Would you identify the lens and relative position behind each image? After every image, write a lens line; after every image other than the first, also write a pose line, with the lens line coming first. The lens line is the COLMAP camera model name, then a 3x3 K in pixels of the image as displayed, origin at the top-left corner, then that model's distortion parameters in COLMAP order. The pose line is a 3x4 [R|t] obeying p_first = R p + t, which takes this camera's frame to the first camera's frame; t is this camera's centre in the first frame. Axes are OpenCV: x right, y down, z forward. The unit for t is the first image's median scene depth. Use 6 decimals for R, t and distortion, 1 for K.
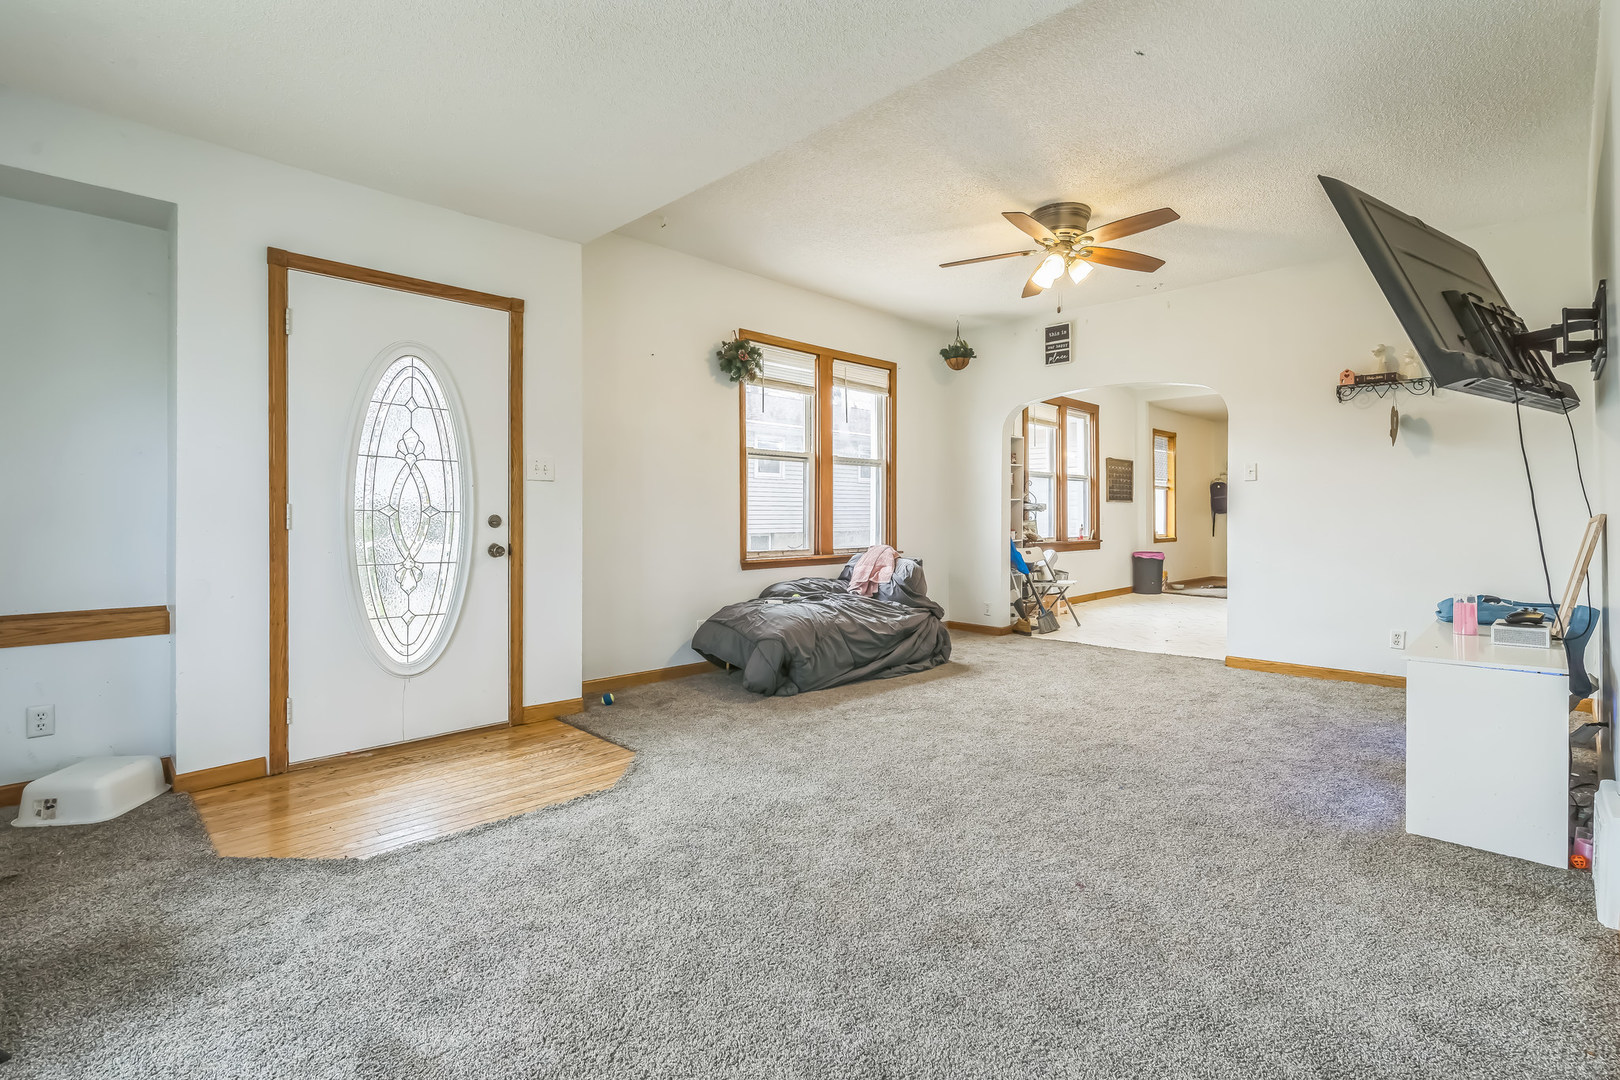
lens RADIAL K [[750.1, 0, 816.9], [0, 750.1, 521.0], [0, 0, 1]] dist [-0.009578, 0.000734]
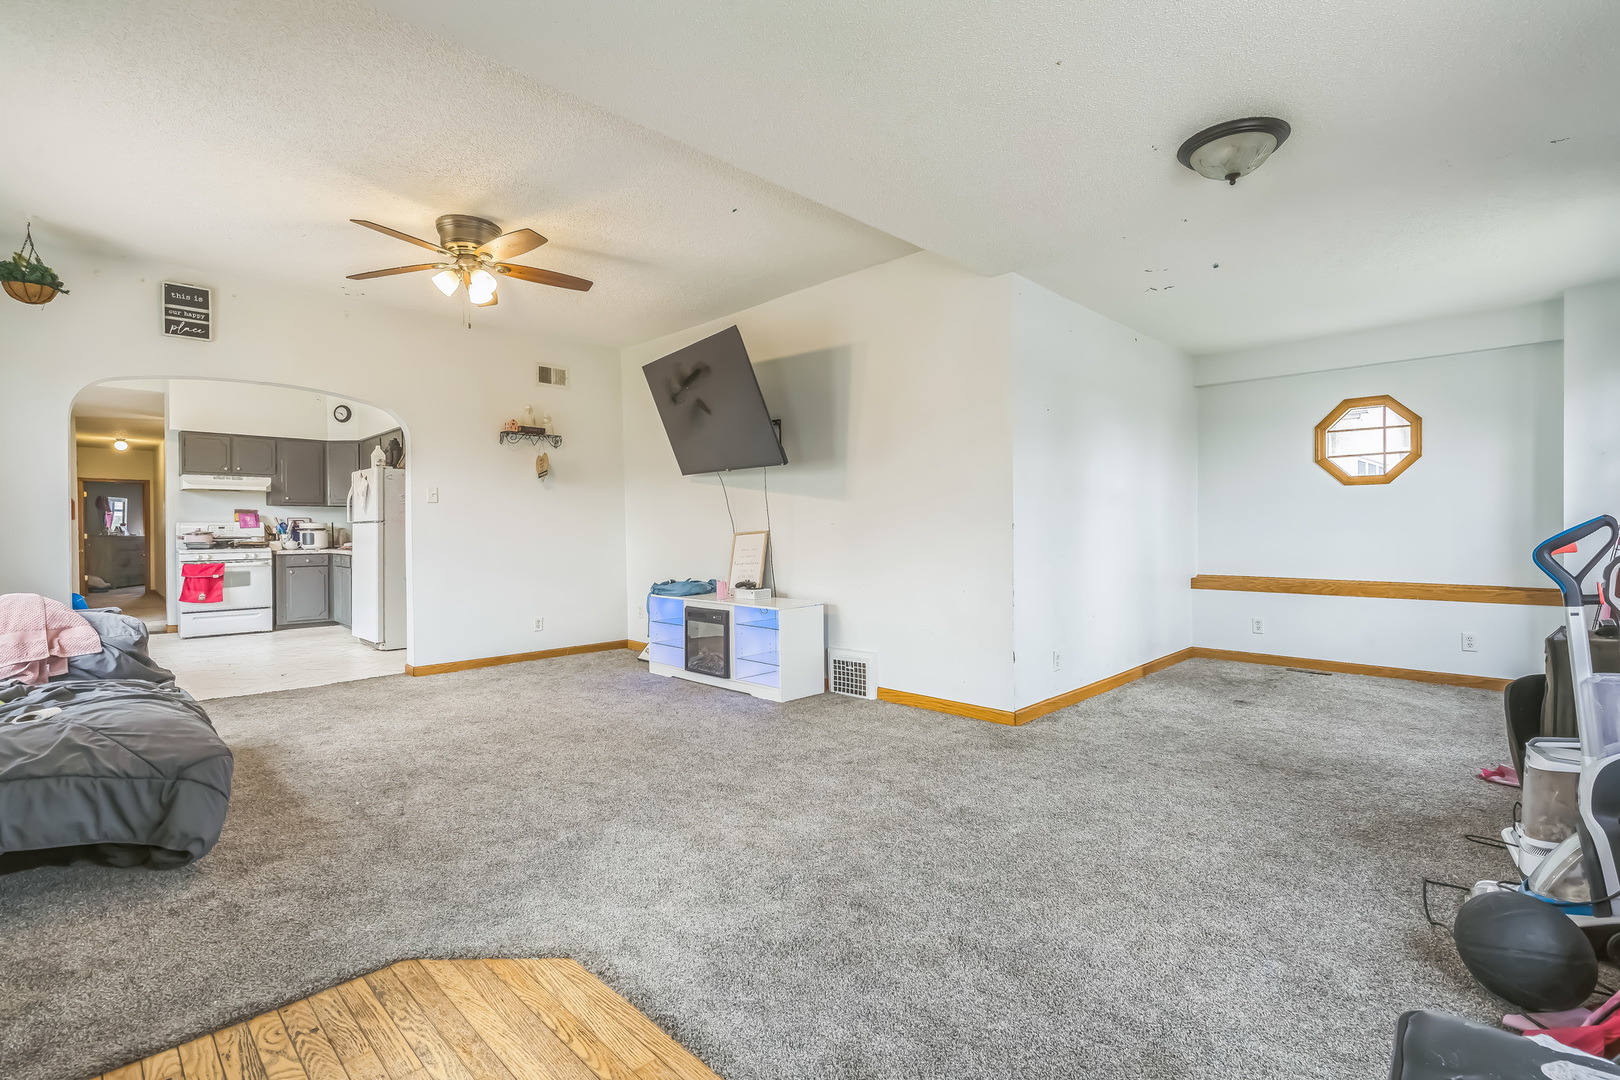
lens RADIAL K [[745.5, 0, 815.9], [0, 745.5, 531.8], [0, 0, 1]] dist [-0.010062, 0.004483]
pose [[0.003521, -0.006796, 0.999971, -0.508279], [0.015833, 0.999852, 0.006739, -0.009285], [-0.999868, 0.015809, 0.003628, 0.430979]]
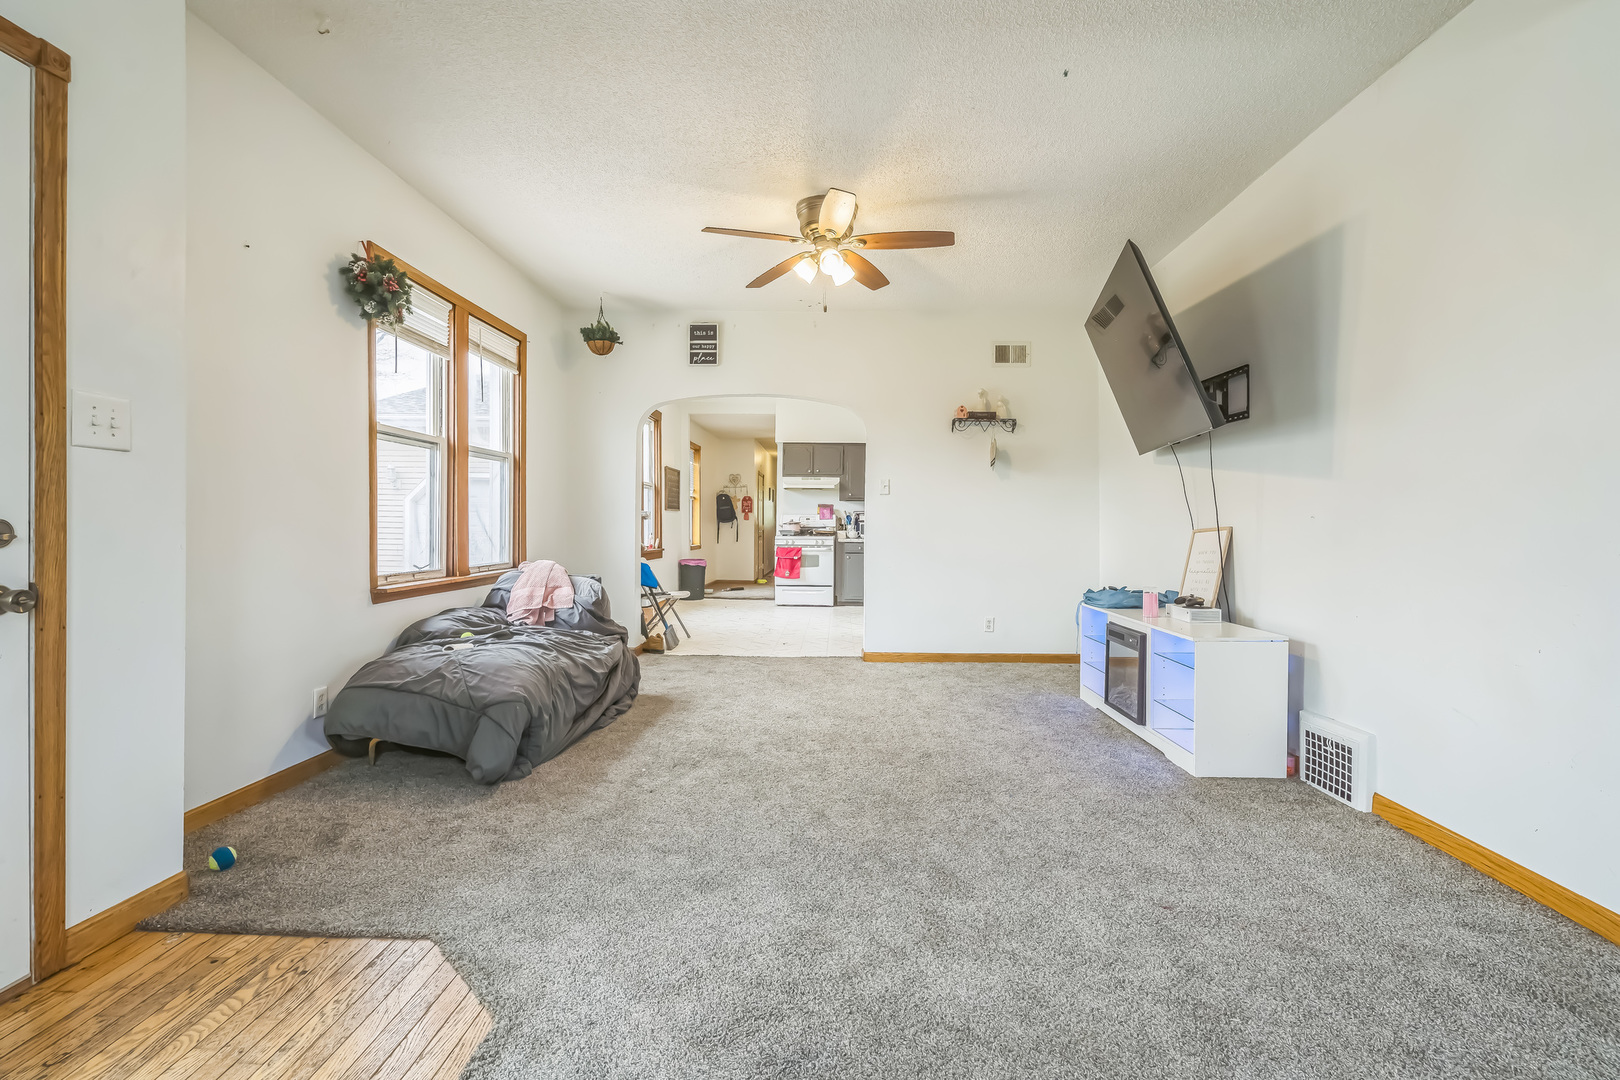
lens RADIAL K [[745.5, 0, 815.9], [0, 745.5, 531.8], [0, 0, 1]] dist [-0.010062, 0.004483]
pose [[0.732537, -0.001763, 0.680725, -0.259854], [-0.001585, 0.999990, 0.004296, -0.002161], [-0.680725, -0.004226, 0.732527, 0.245726]]
